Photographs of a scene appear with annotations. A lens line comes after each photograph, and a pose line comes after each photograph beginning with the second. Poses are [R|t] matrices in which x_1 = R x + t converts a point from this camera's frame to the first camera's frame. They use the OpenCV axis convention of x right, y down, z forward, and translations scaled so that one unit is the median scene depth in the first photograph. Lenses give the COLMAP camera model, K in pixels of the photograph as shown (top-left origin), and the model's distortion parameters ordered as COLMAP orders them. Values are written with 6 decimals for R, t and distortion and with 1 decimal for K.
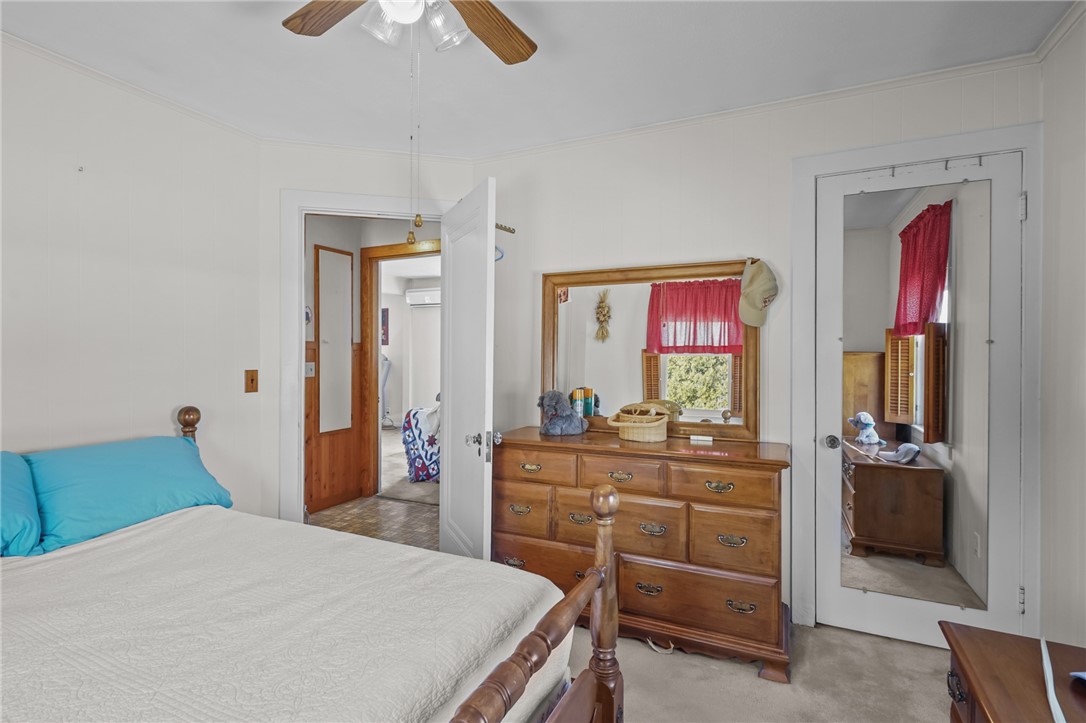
lens RADIAL K [[524.5, 0, 539.2], [0, 524.5, 354.4], [0, 0, 1]] dist [0.002040, -0.001694]
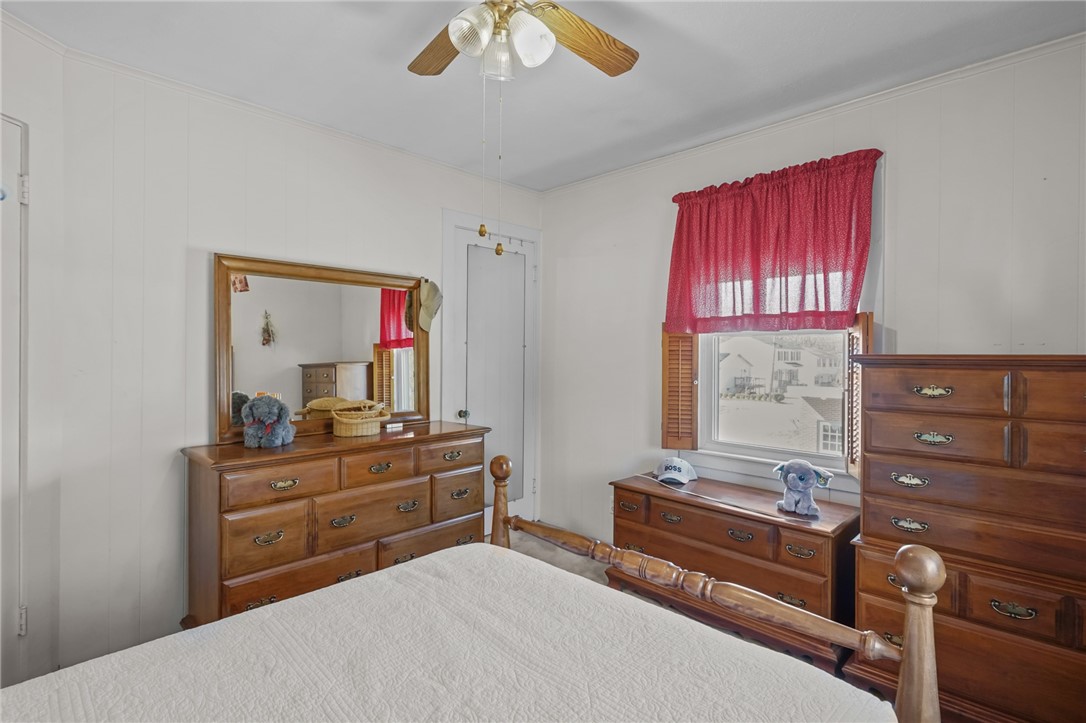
lens RADIAL K [[532.5, 0, 538.4], [0, 532.5, 355.4], [0, 0, 1]] dist [0.005492, -0.000926]
pose [[0.327294, -0.006250, 0.944902, -0.719666], [-0.002330, 0.999970, 0.007421, -0.005918], [-0.944920, -0.004631, 0.327270, 0.318155]]
